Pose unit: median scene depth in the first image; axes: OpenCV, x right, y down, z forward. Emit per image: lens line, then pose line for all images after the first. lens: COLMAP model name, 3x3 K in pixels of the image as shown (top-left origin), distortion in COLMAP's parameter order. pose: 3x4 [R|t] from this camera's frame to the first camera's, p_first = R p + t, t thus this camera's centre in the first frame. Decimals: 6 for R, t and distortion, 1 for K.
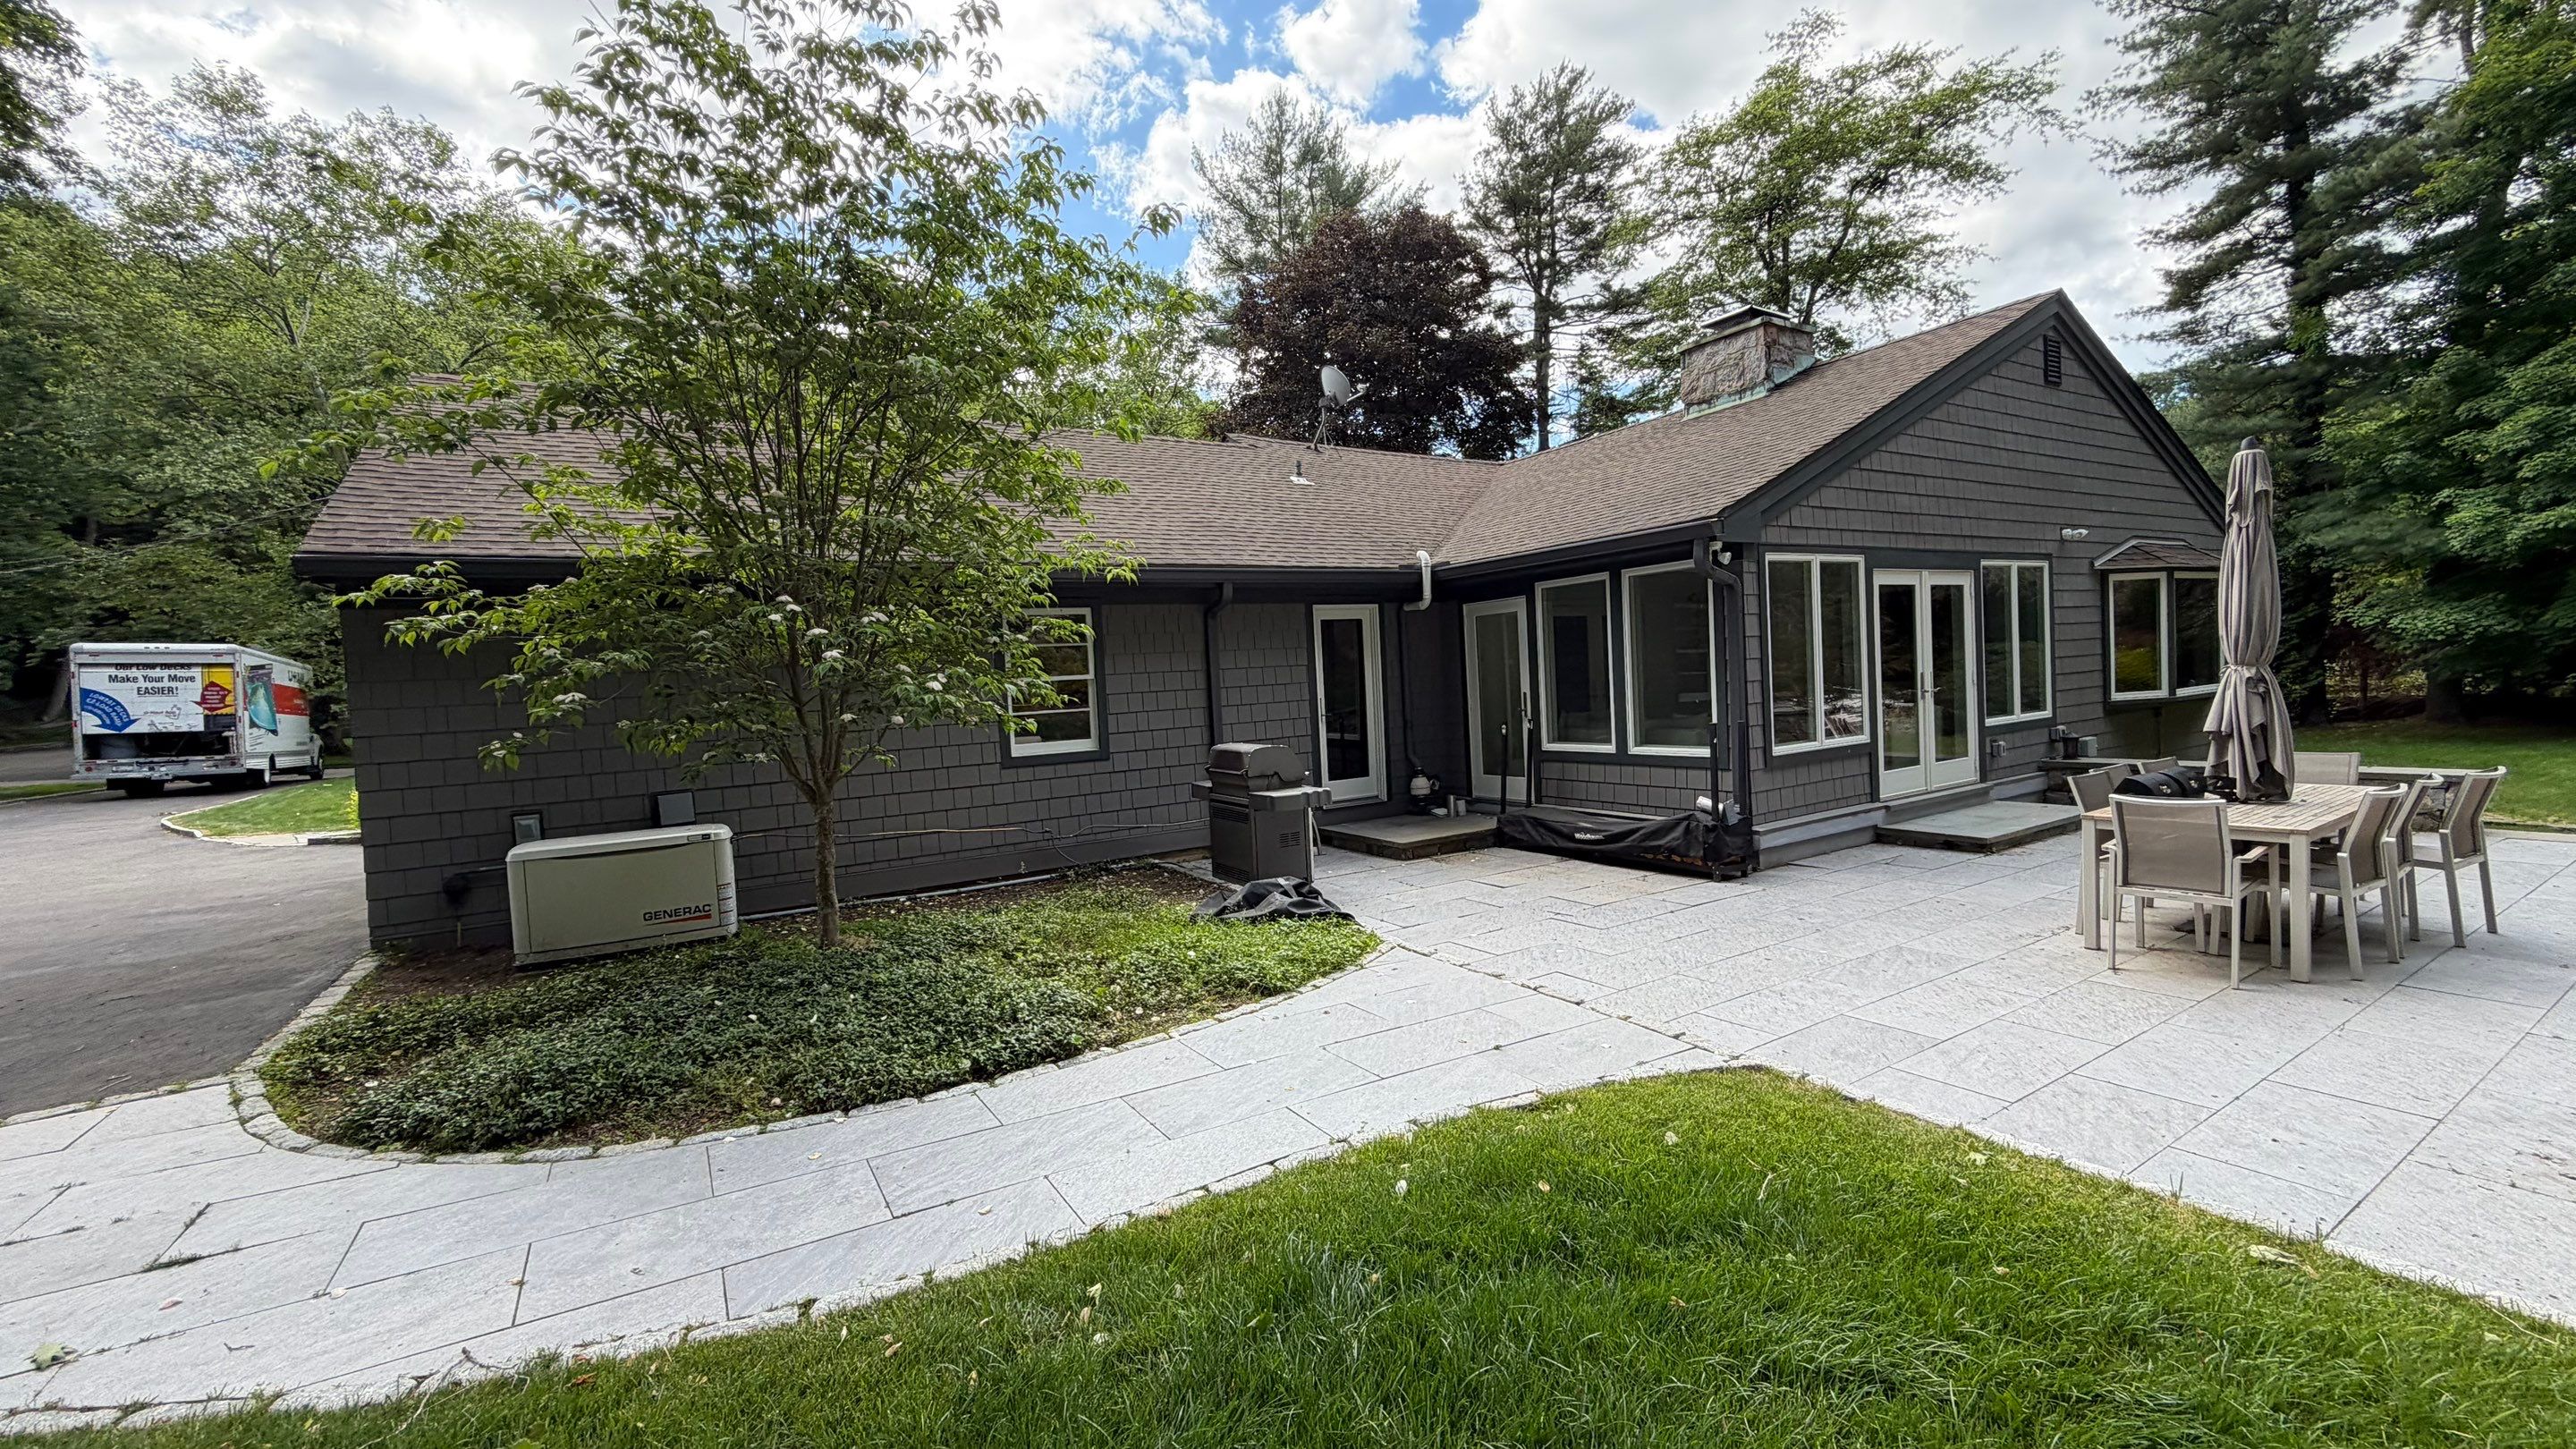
lens RADIAL K [[1020.7, 0, 1285.4], [0, 1020.7, 739.2], [0, 0, 1]] dist [0.000534, -0.001937]
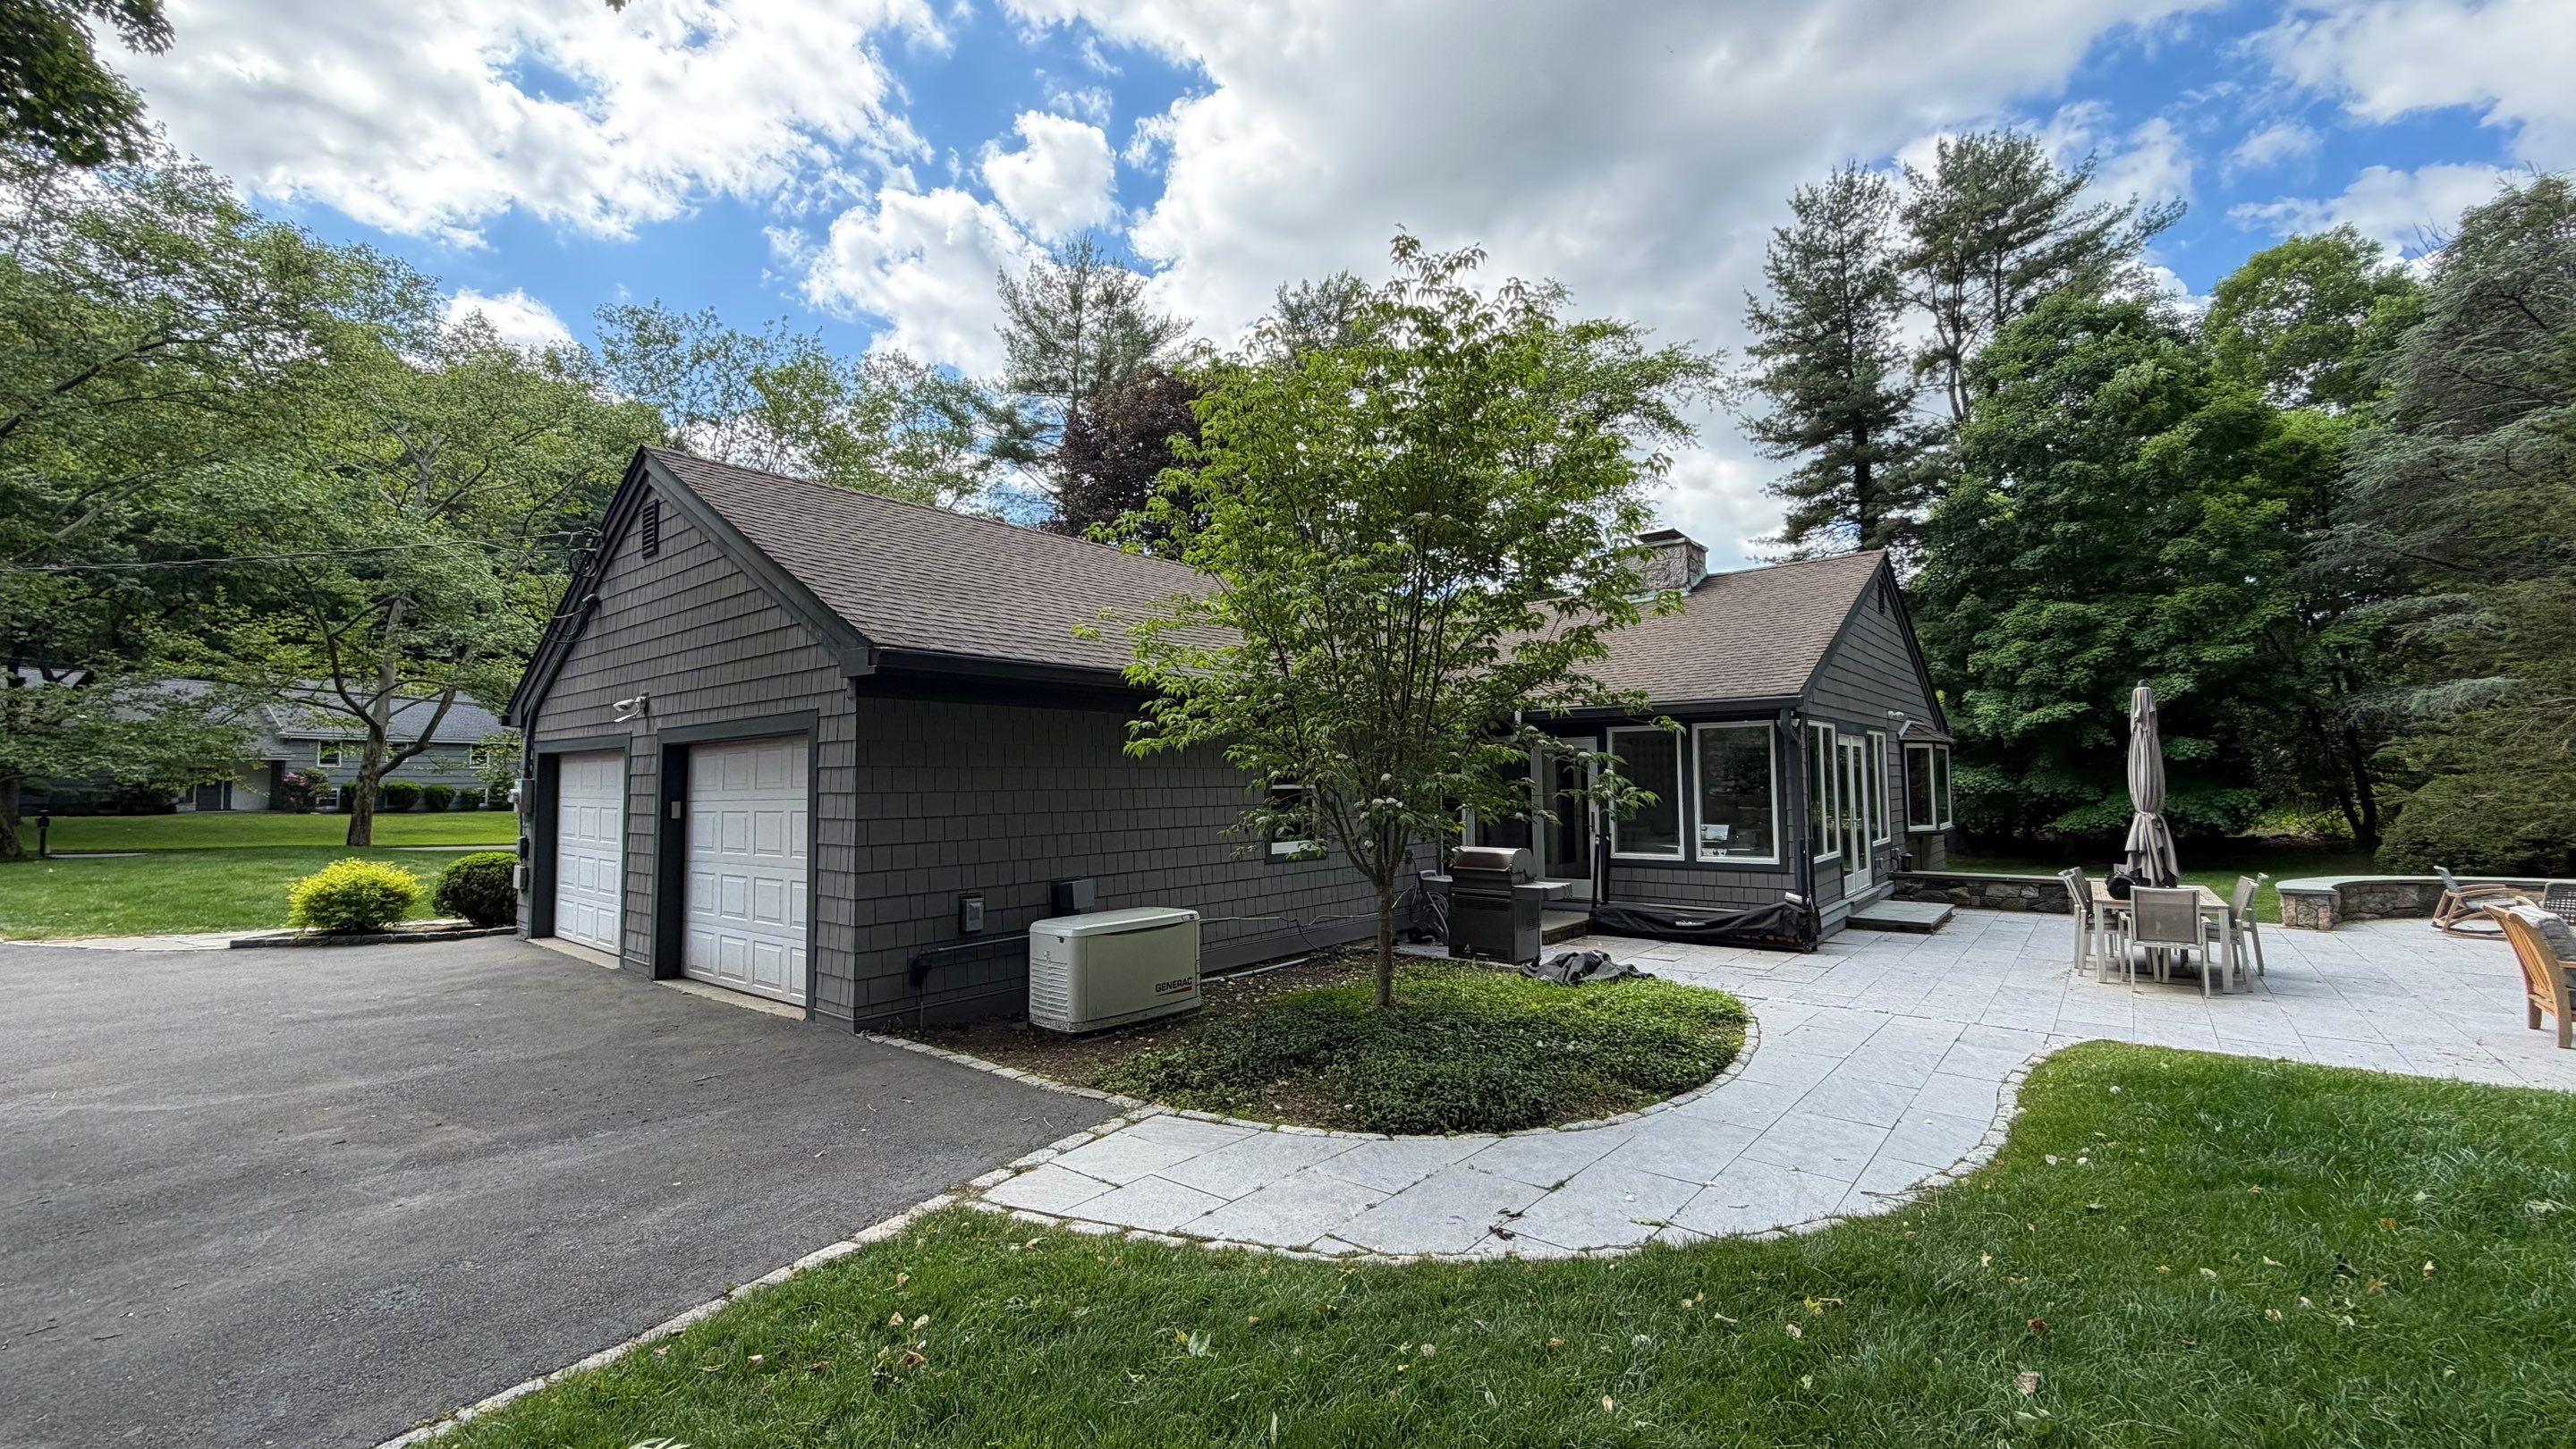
lens RADIAL K [[1024.8, 0, 1288.0], [0, 1024.8, 724.5], [0, 0, 1]] dist [0.000922, 0.000024]
pose [[0.943967, 0.061167, 0.324321, -0.435739], [-0.020287, 0.991571, -0.127964, 0.013861], [-0.329414, 0.114214, 0.937252, -0.067218]]
